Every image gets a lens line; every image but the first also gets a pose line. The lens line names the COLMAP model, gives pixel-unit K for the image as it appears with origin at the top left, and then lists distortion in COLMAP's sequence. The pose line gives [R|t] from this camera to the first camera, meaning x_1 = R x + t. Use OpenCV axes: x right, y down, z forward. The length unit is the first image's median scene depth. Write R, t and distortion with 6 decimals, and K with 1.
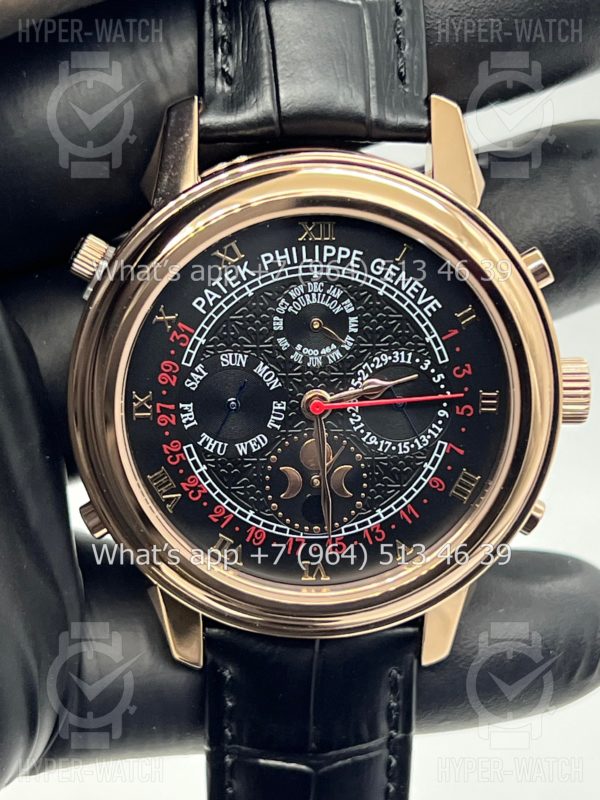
lens RADIAL K [[1887.0, 0, 298.3], [0, 1887.0, 403.9], [0, 0, 1]] dist [0.231064, 0.000000]
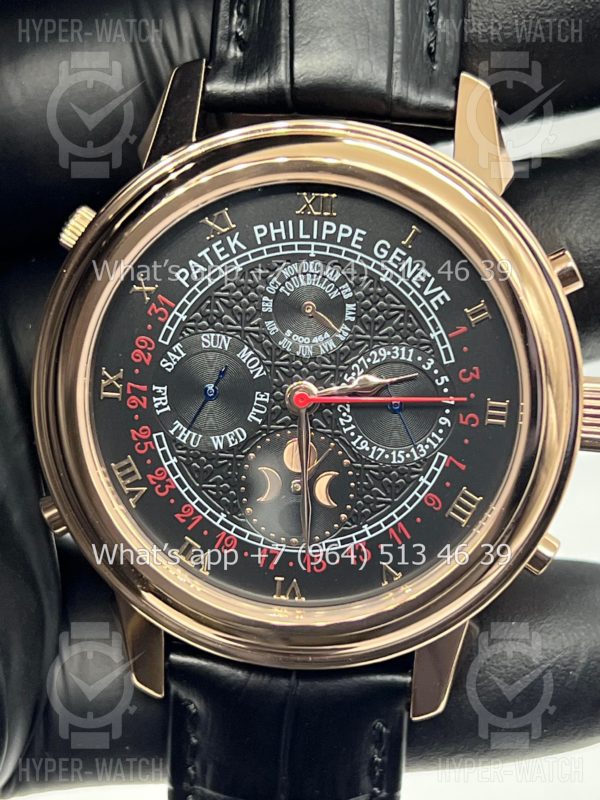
lens RADIAL K [[1887.0, 0, 297.9], [0, 1887.0, 393.4], [0, 0, 1]] dist [0.231064, 0.000000]
pose [[0.990700, 0.077283, -0.111989, 0.106900], [-0.090826, 0.988444, -0.121363, 0.106404], [0.101315, 0.130406, 0.986271, 0.114566]]
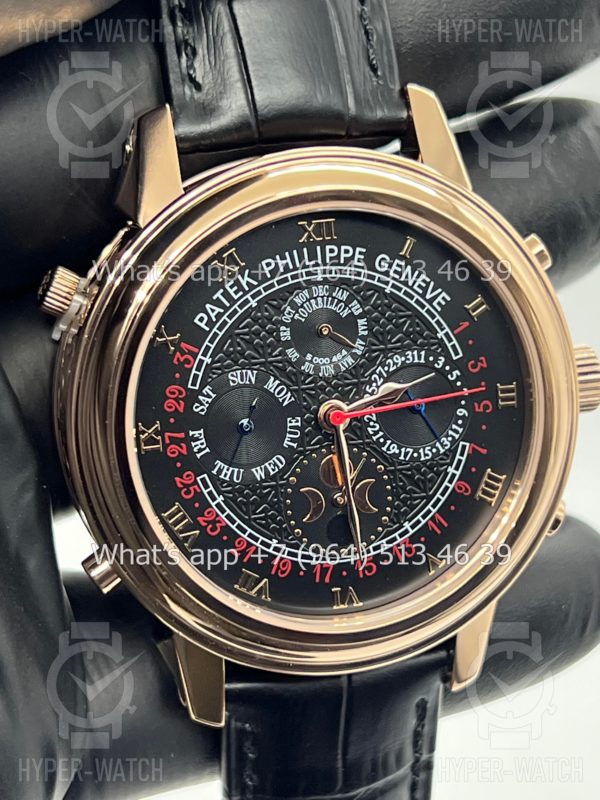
lens RADIAL K [[1887.0, 0, 301.0], [0, 1887.0, 403.8], [0, 0, 1]] dist [0.231064, 0.000000]
pose [[0.976394, -0.107017, 0.187621, -0.180086], [0.123114, 0.989453, -0.076320, 0.063402], [-0.177475, 0.097618, 0.979272, 0.085021]]
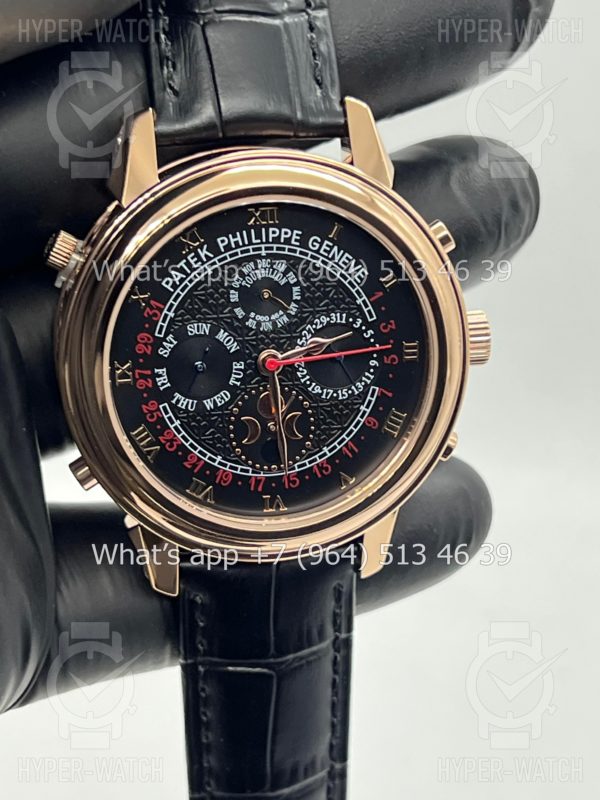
lens RADIAL K [[1887.0, 0, 292.3], [0, 1887.0, 404.5], [0, 0, 1]] dist [0.231064, 0.000000]
pose [[0.988891, -0.069168, 0.131570, -0.133788], [0.069277, 0.997590, 0.003757, 0.023190], [-0.131513, 0.005400, 0.991300, -0.179003]]
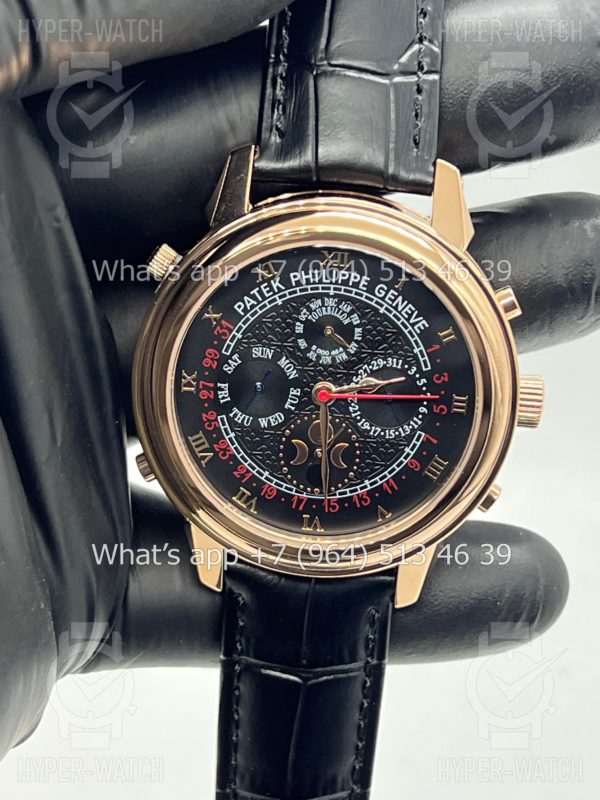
lens RADIAL K [[1887.0, 0, 298.2], [0, 1887.0, 398.8], [0, 0, 1]] dist [0.231064, 0.000000]
pose [[0.993216, 0.093575, -0.069031, 0.080297], [-0.092751, 0.995576, 0.015050, -0.013701], [0.070134, -0.008545, 0.997501, -0.273030]]
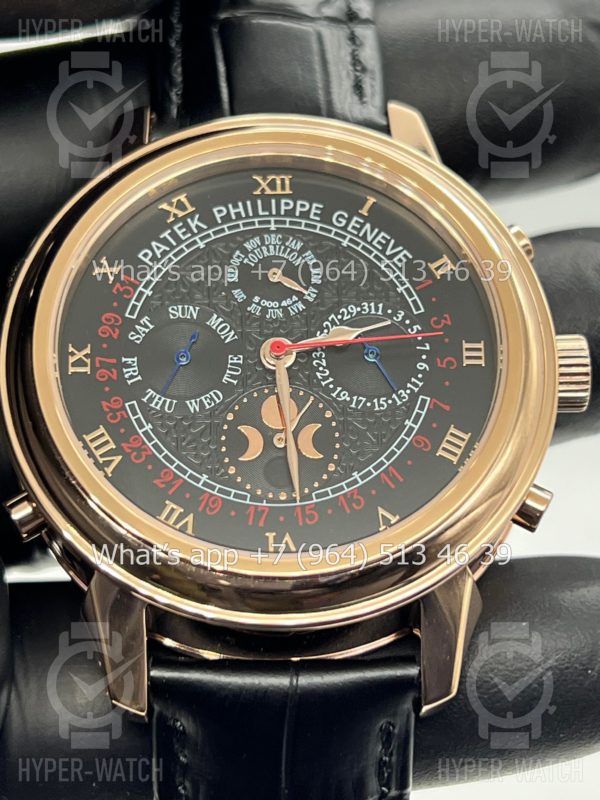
lens RADIAL K [[1887.0, 0, 297.2], [0, 1887.0, 401.0], [0, 0, 1]] dist [0.231064, 0.000000]
pose [[0.999418, -0.034110, -0.000898, 0.018664], [0.027348, 0.816489, -0.576713, 0.523123], [0.020404, 0.576353, 0.816946, 0.291862]]
